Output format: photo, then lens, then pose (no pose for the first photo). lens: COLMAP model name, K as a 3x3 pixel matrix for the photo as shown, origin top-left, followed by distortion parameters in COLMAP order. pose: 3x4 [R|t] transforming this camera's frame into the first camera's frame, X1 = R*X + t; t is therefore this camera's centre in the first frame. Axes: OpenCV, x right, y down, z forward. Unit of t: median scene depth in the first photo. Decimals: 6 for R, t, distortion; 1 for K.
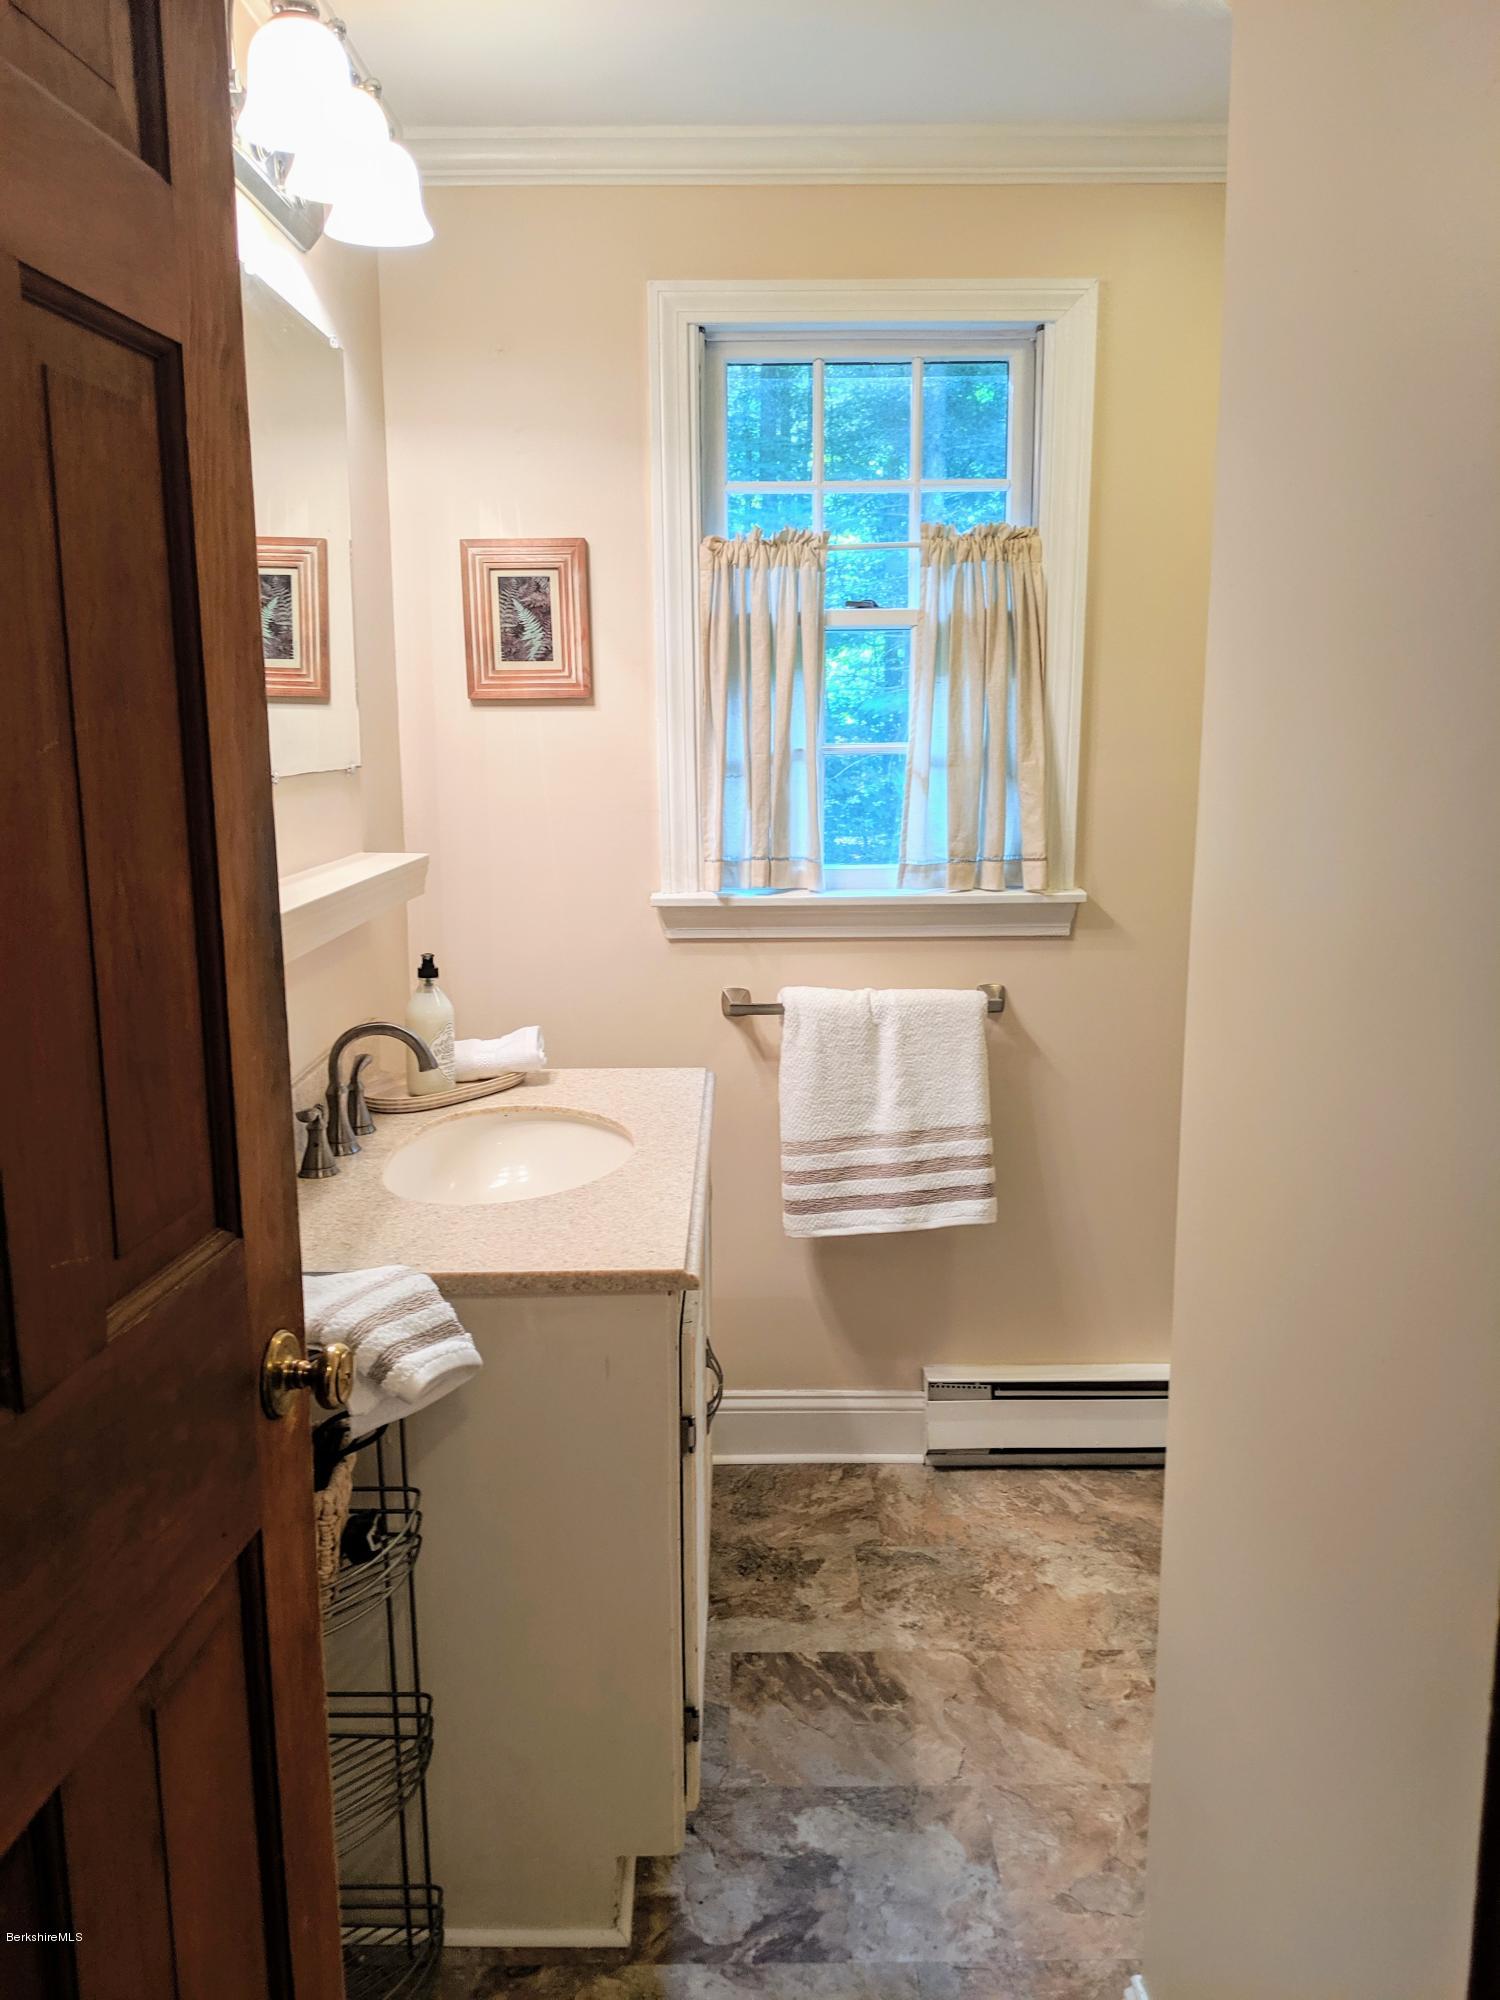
lens RADIAL K [[1604.9, 0, 750.0], [0, 1604.9, 1000.0], [0, 0, 1]] dist [0.083884, -0.169034]
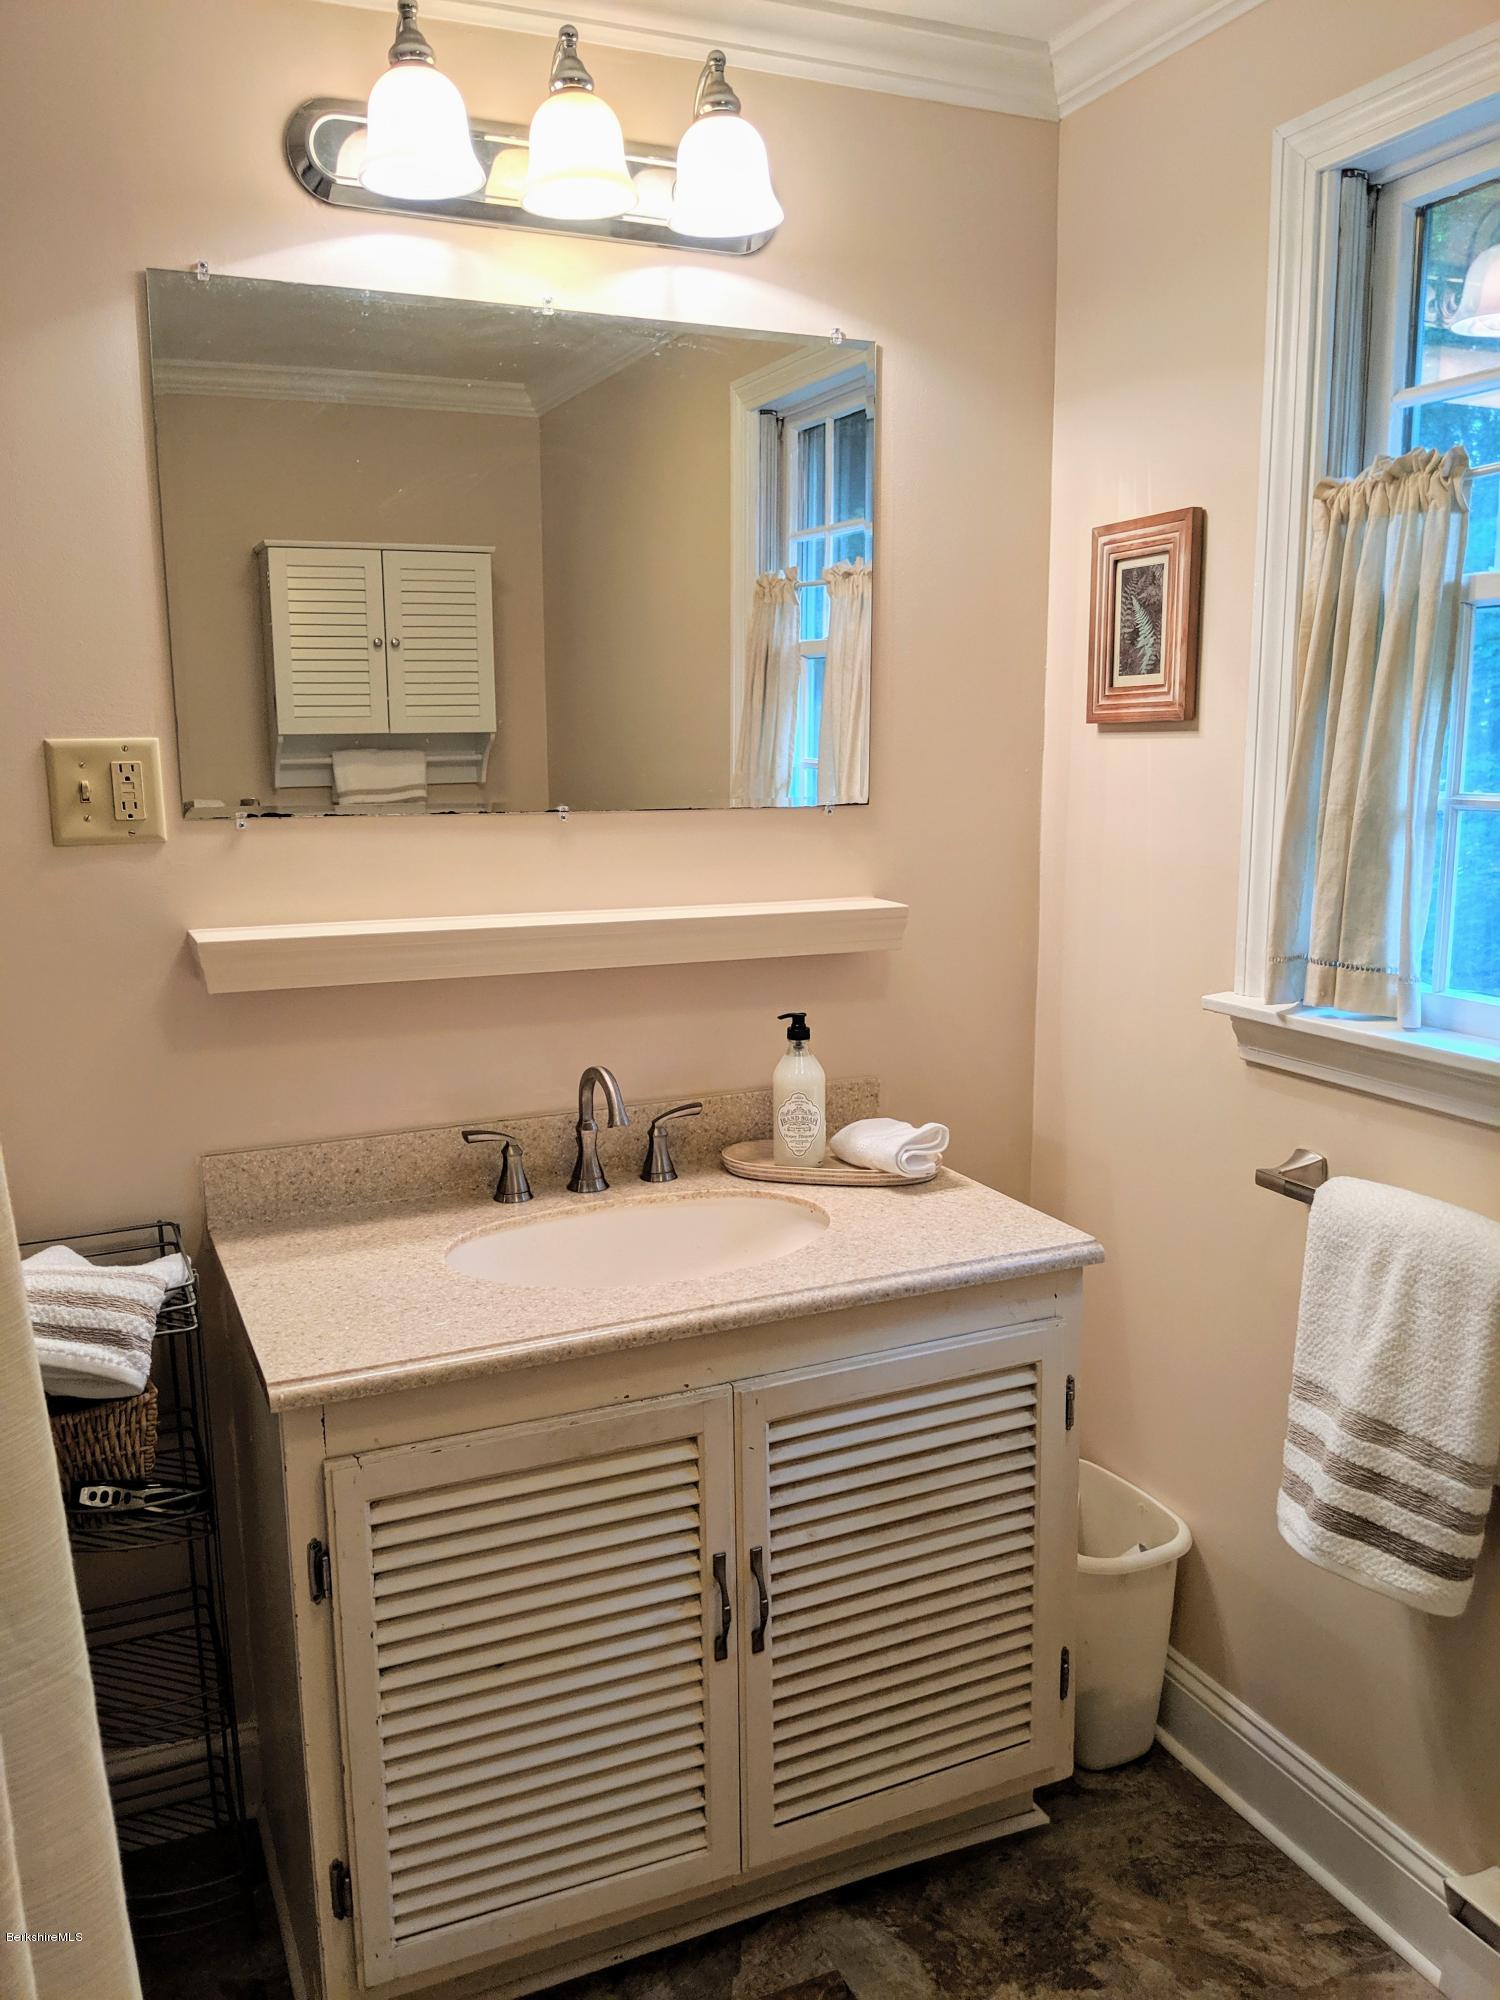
lens RADIAL K [[1561.7, 0, 750.0], [0, 1561.7, 1000.0], [0, 0, 1]] dist [-0.001805, -0.015875]
pose [[0.409483, 0.157130, -0.898685, 0.490817], [-0.158097, 0.982375, 0.099726, -0.101338], [0.898515, 0.101244, 0.427108, 0.526431]]
